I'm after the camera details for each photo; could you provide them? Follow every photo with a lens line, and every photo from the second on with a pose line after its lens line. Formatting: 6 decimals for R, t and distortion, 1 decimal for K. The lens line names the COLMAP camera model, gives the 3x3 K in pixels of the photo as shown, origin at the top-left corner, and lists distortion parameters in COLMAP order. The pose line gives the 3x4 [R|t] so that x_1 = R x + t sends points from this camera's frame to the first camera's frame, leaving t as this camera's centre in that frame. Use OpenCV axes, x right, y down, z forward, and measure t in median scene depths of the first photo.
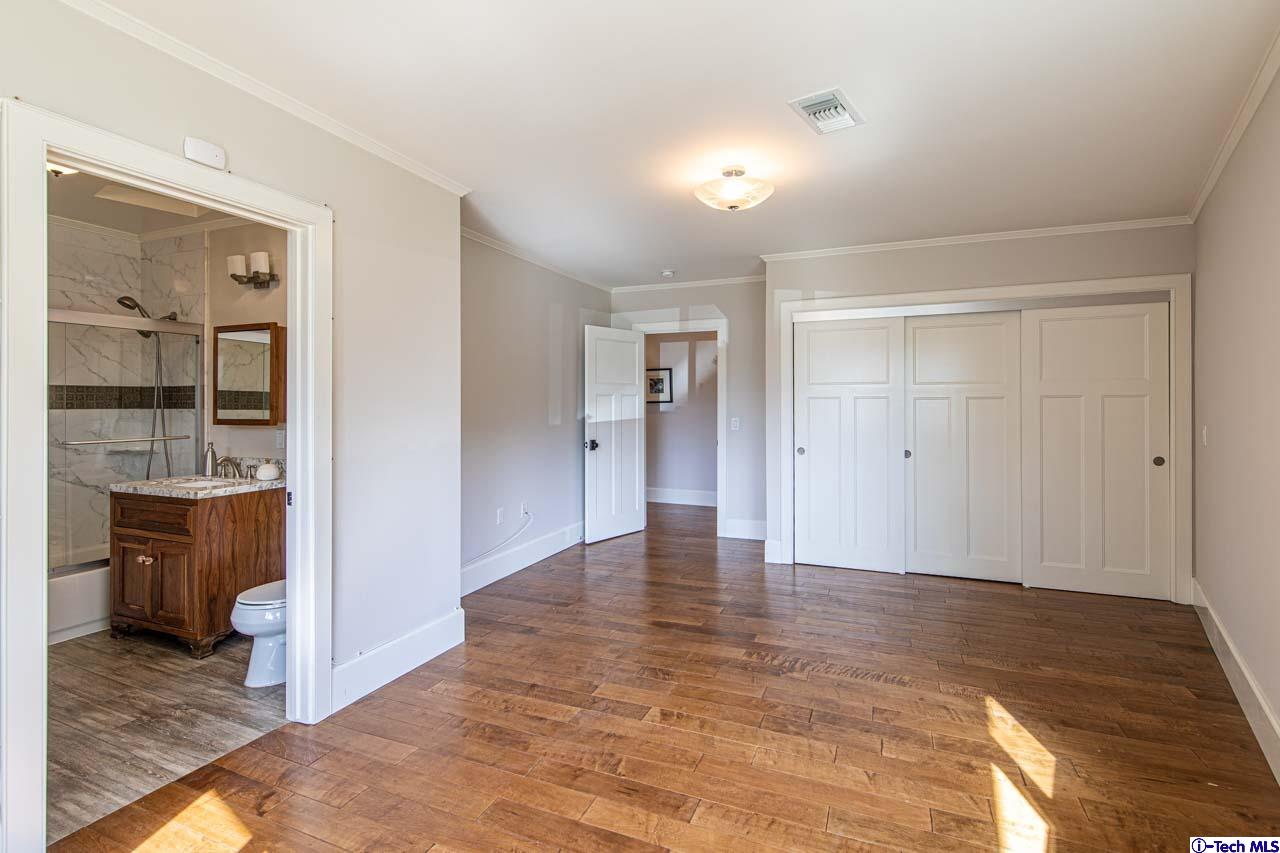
lens RADIAL K [[600.5, 0, 639.6], [0, 600.5, 400.8], [0, 0, 1]] dist [0.009583, -0.003854]
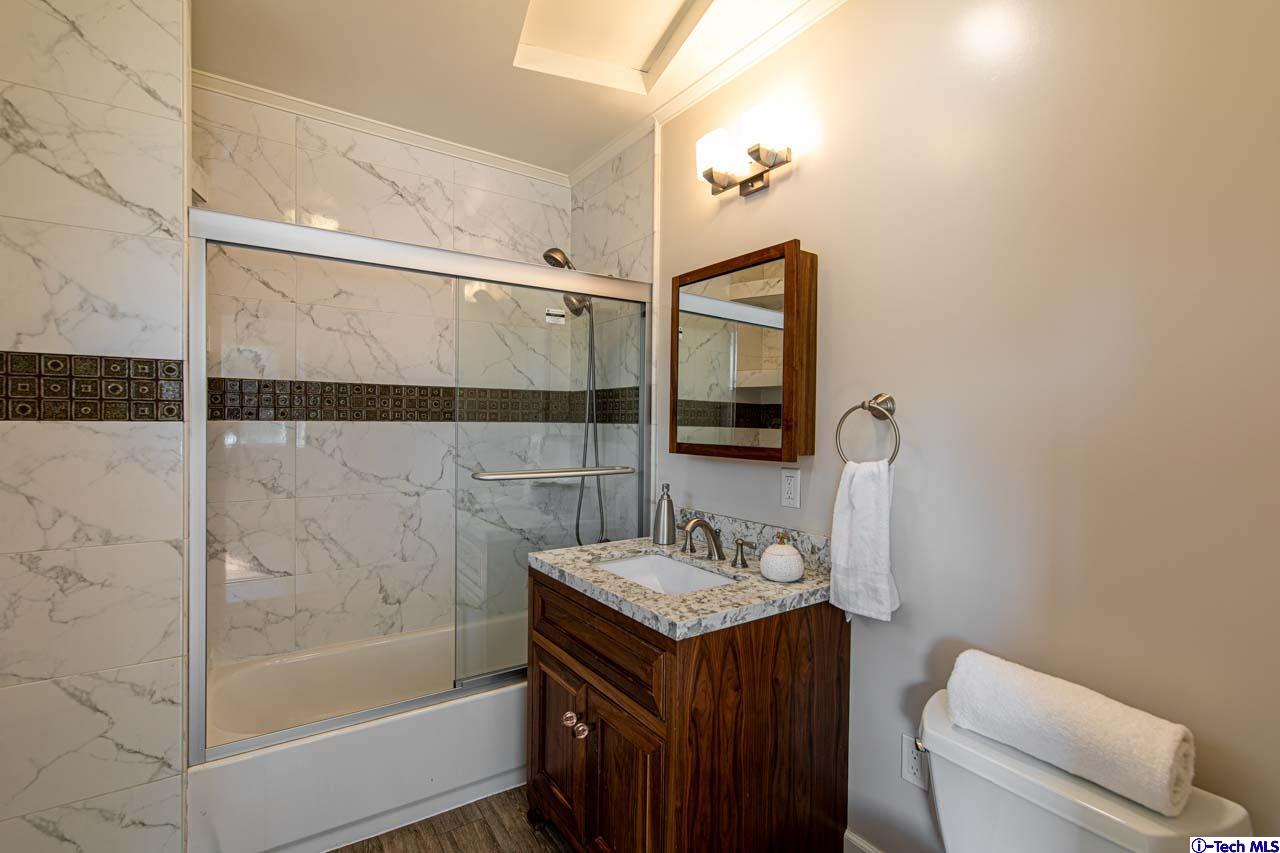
lens RADIAL K [[587.7, 0, 641.3], [0, 587.7, 426.0], [0, 0, 1]] dist [0.007027, 0.000087]
pose [[0.844671, 0.016680, -0.535026, -0.436425], [-0.010780, 0.999842, 0.014154, 0.007209], [0.535177, -0.006188, 0.844717, 0.522426]]
